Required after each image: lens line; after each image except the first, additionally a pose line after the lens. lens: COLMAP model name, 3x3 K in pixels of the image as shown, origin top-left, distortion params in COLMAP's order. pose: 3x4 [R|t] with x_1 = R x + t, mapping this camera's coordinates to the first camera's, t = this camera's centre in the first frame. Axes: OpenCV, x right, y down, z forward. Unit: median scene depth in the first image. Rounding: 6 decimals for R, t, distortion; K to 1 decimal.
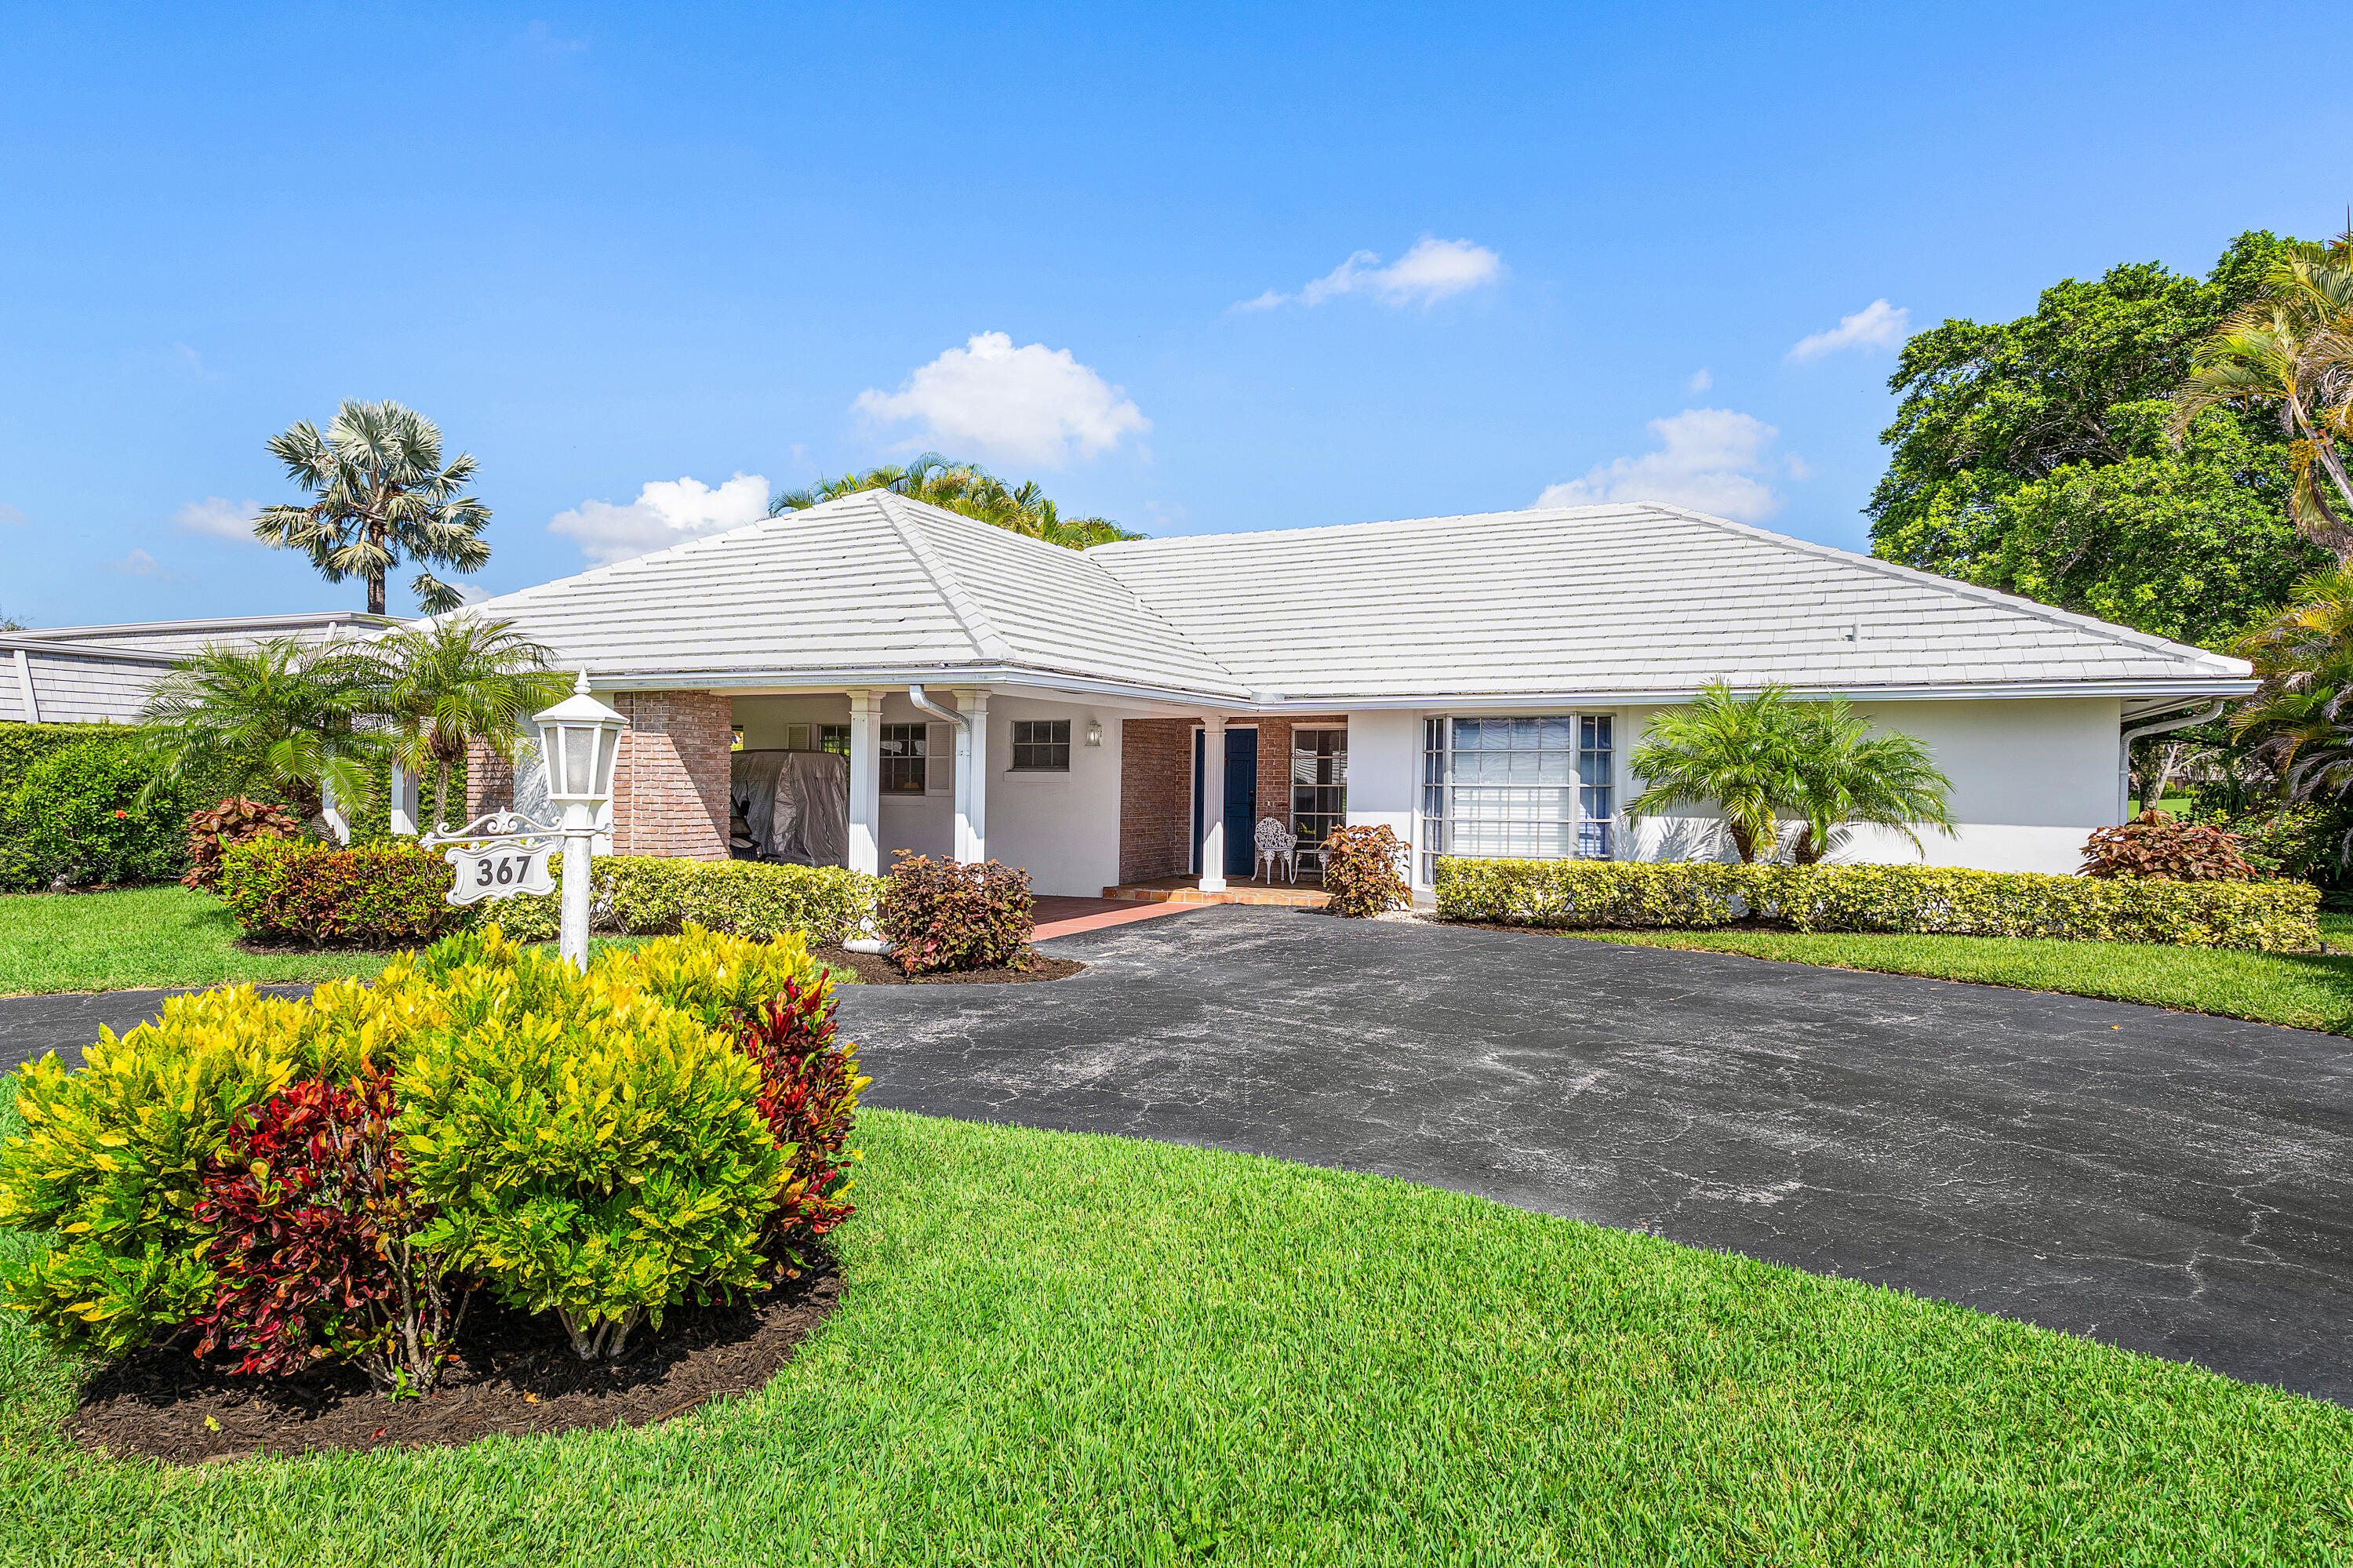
lens RADIAL K [[1375.0, 0, 1176.5], [0, 1375.0, 784.0], [0, 0, 1]] dist [0.012706, 0.001502]
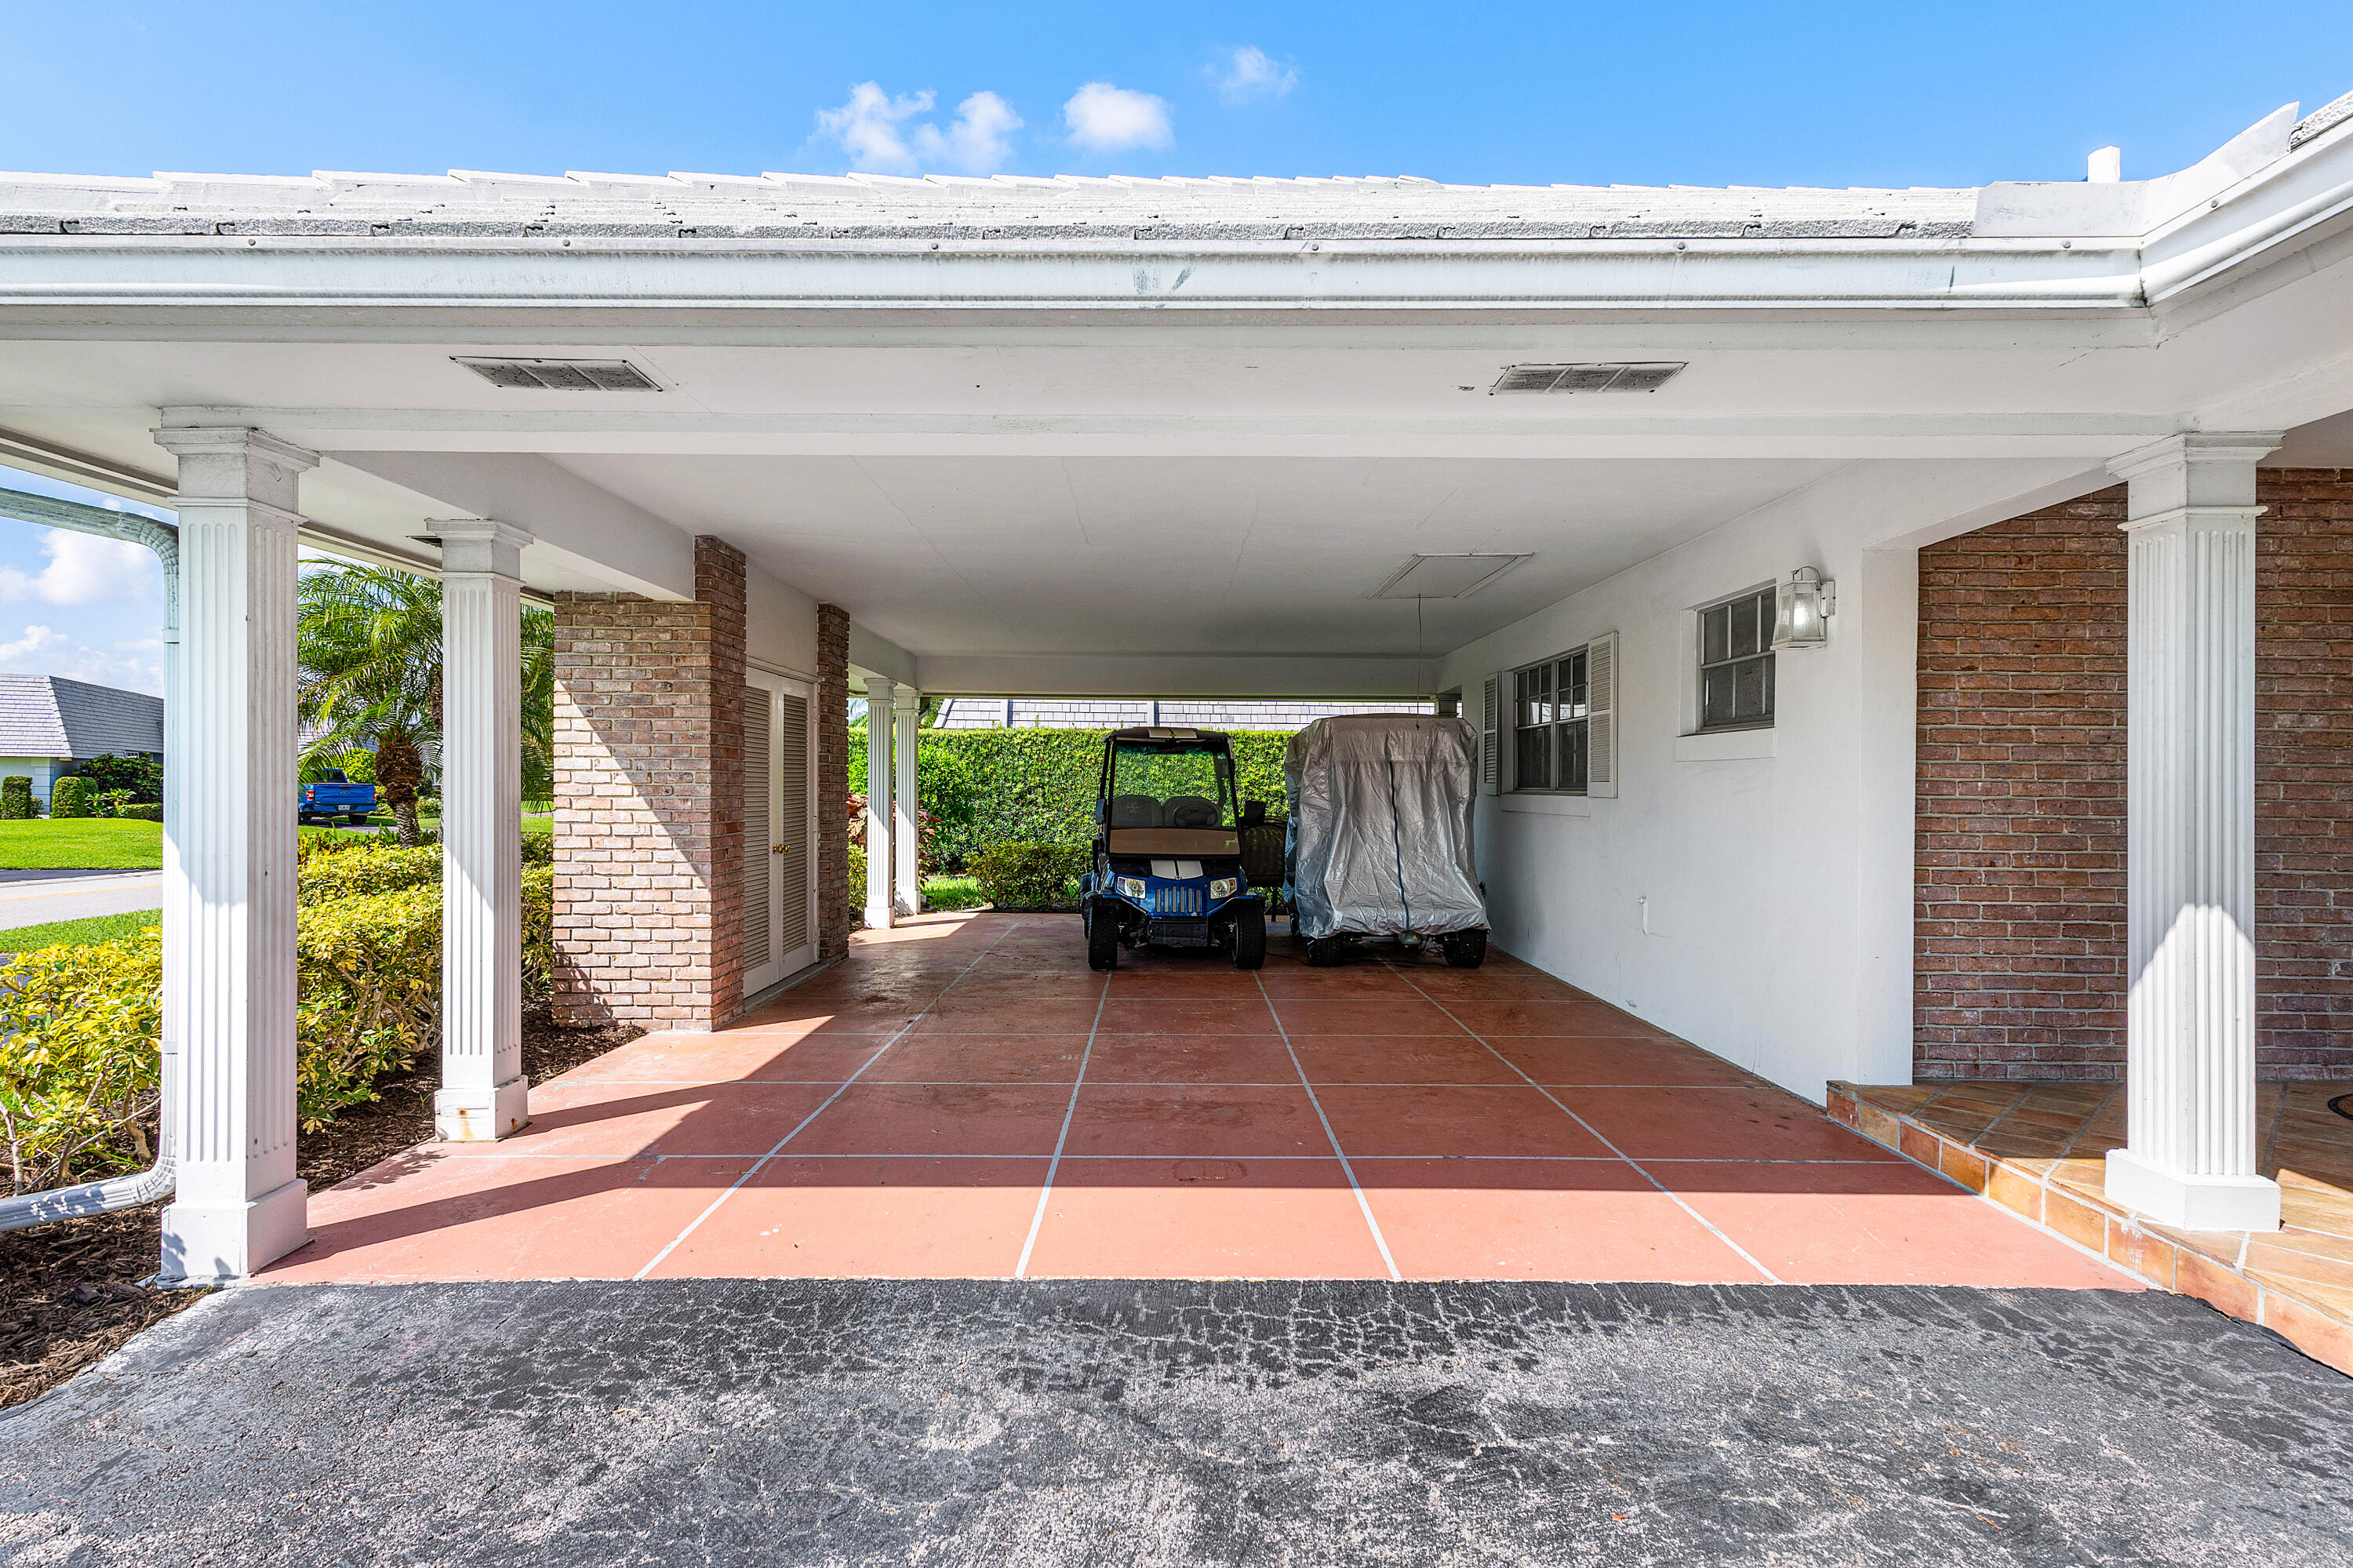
lens RADIAL K [[1153.5, 0, 1176.5], [0, 1153.5, 784.0], [0, 0, 1]] dist [0.016642, -0.000910]
pose [[0.430578, -0.007255, -0.902524, 0.136998], [-0.004415, 0.999939, -0.010145, 0.010273], [0.902543, 0.008352, 0.430519, 0.810812]]
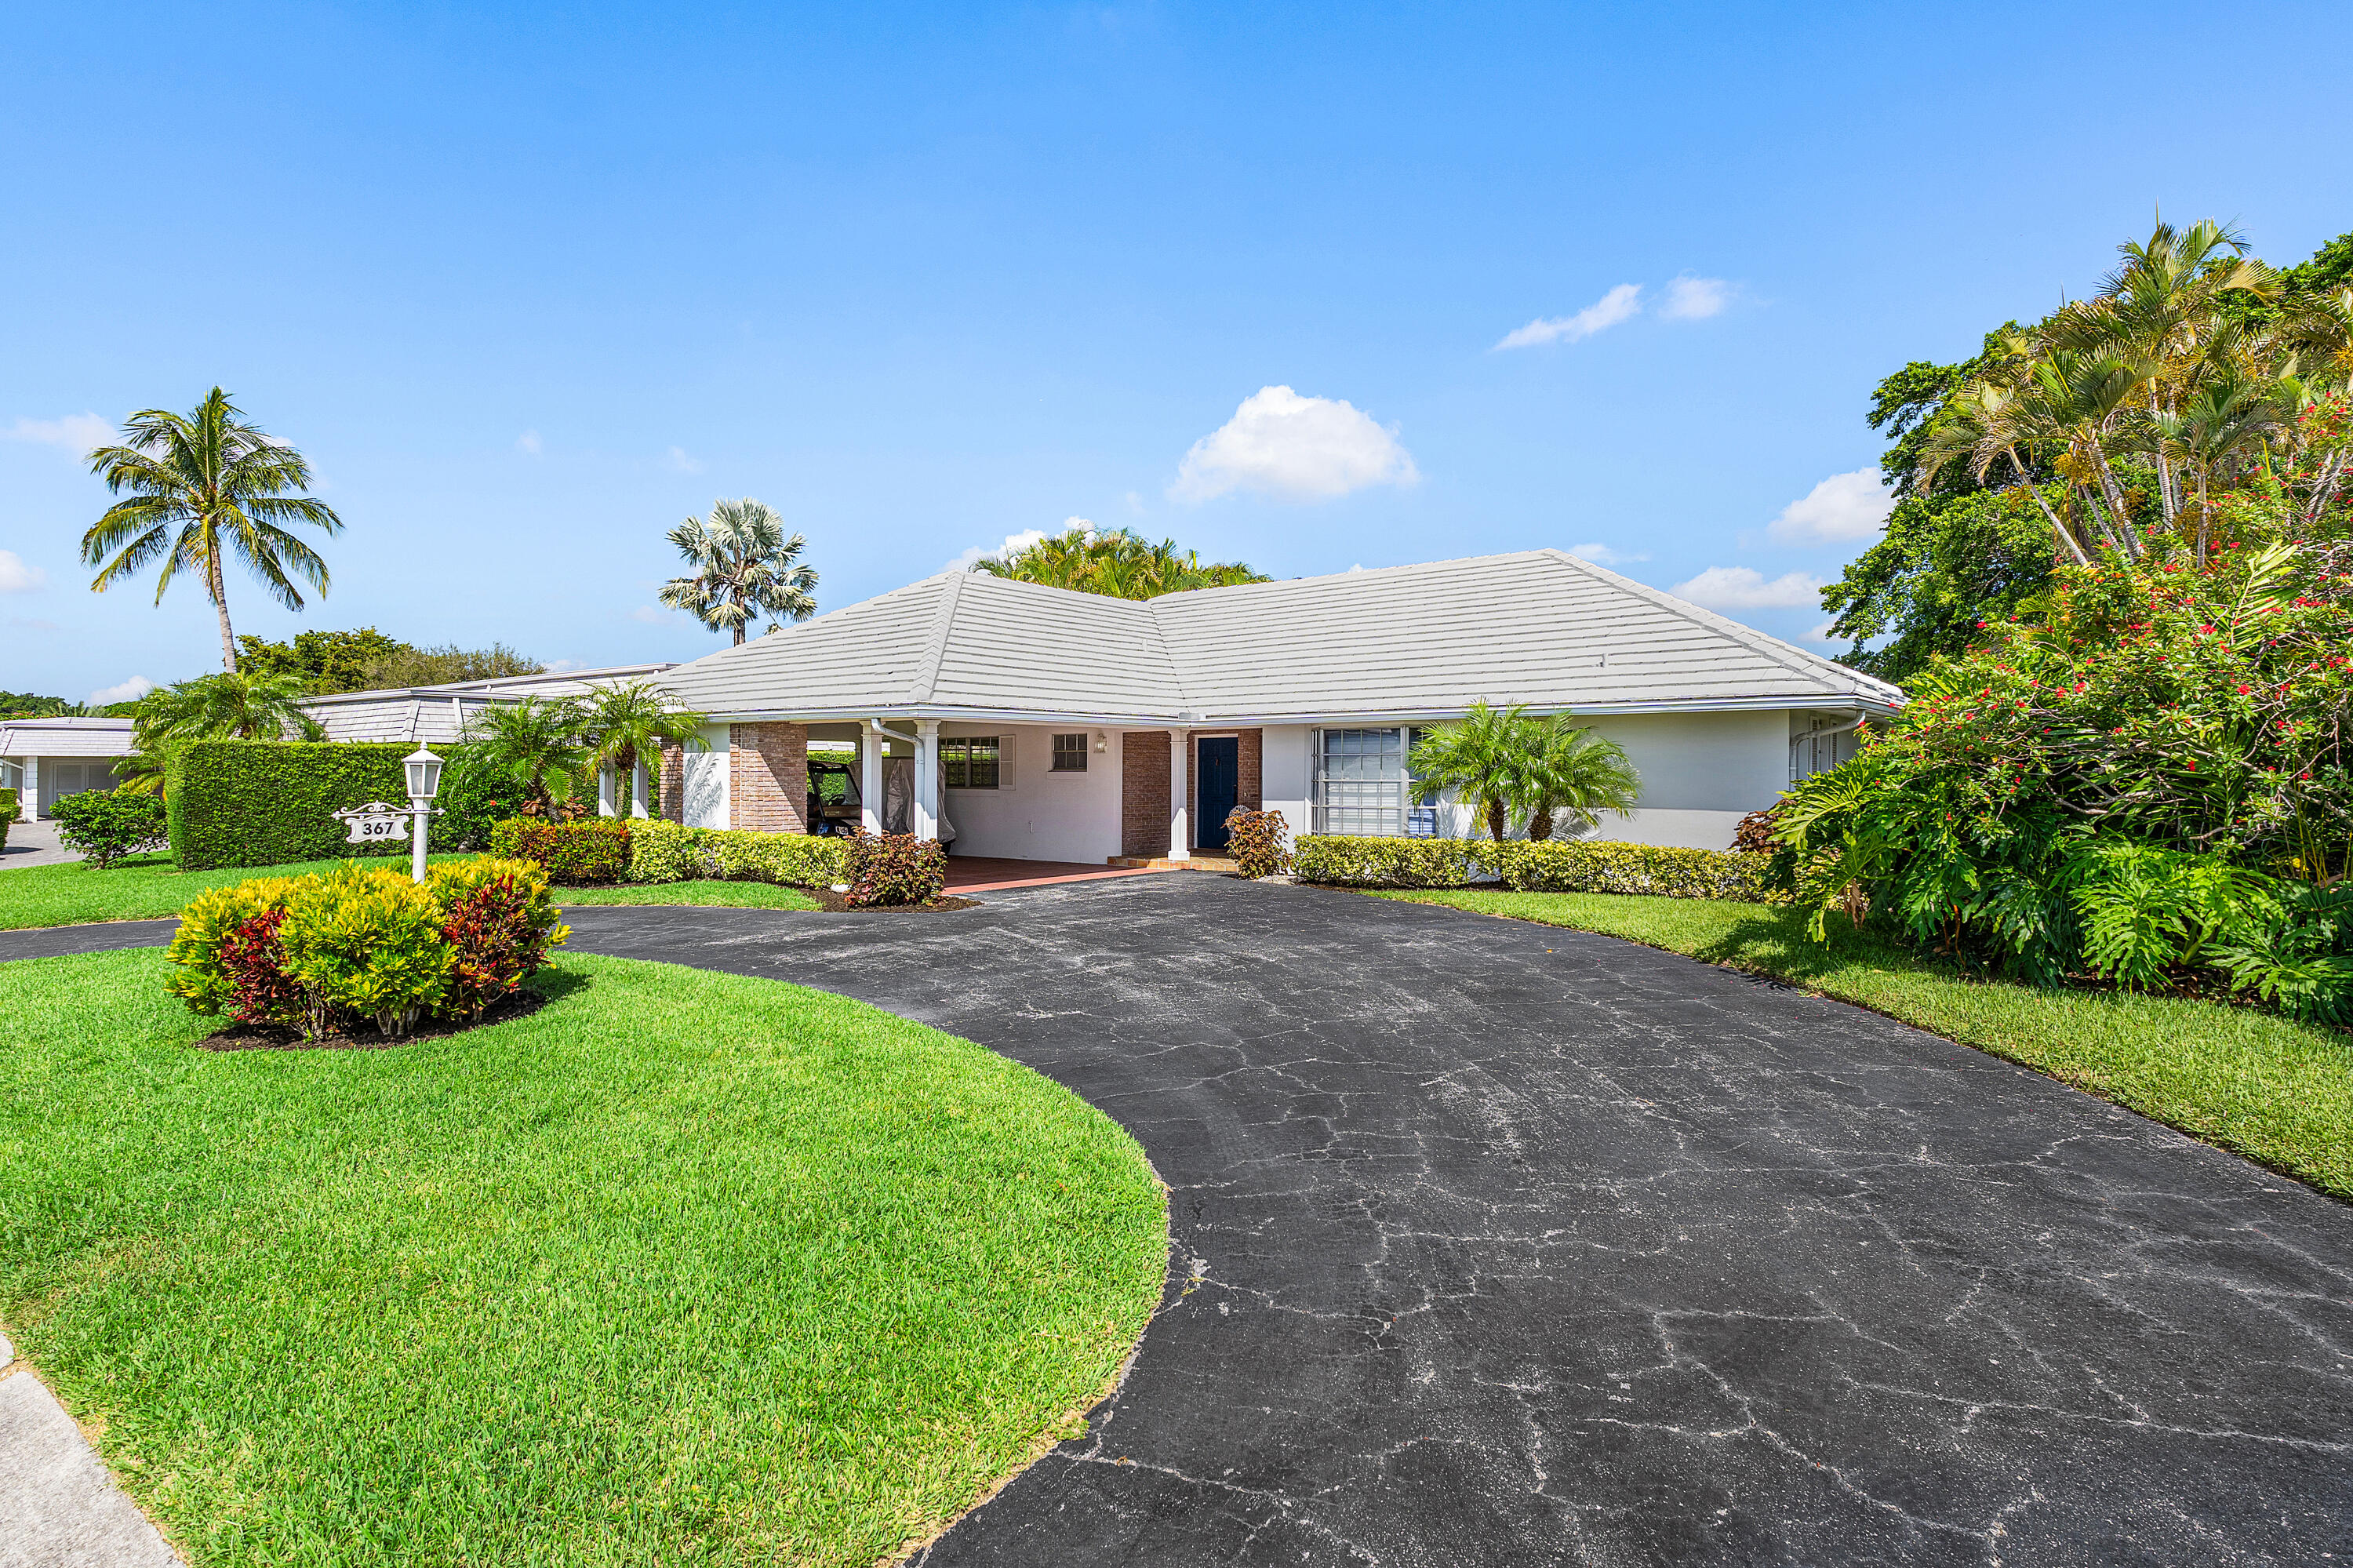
lens RADIAL K [[1215.2, 0, 1176.5], [0, 1215.2, 784.0], [0, 0, 1]] dist [0.003274, 0.000583]
pose [[0.972290, -0.004431, -0.233736, 0.319120], [0.005982, 0.999965, 0.005926, -0.003694], [0.233701, -0.007160, 0.972282, -0.162789]]
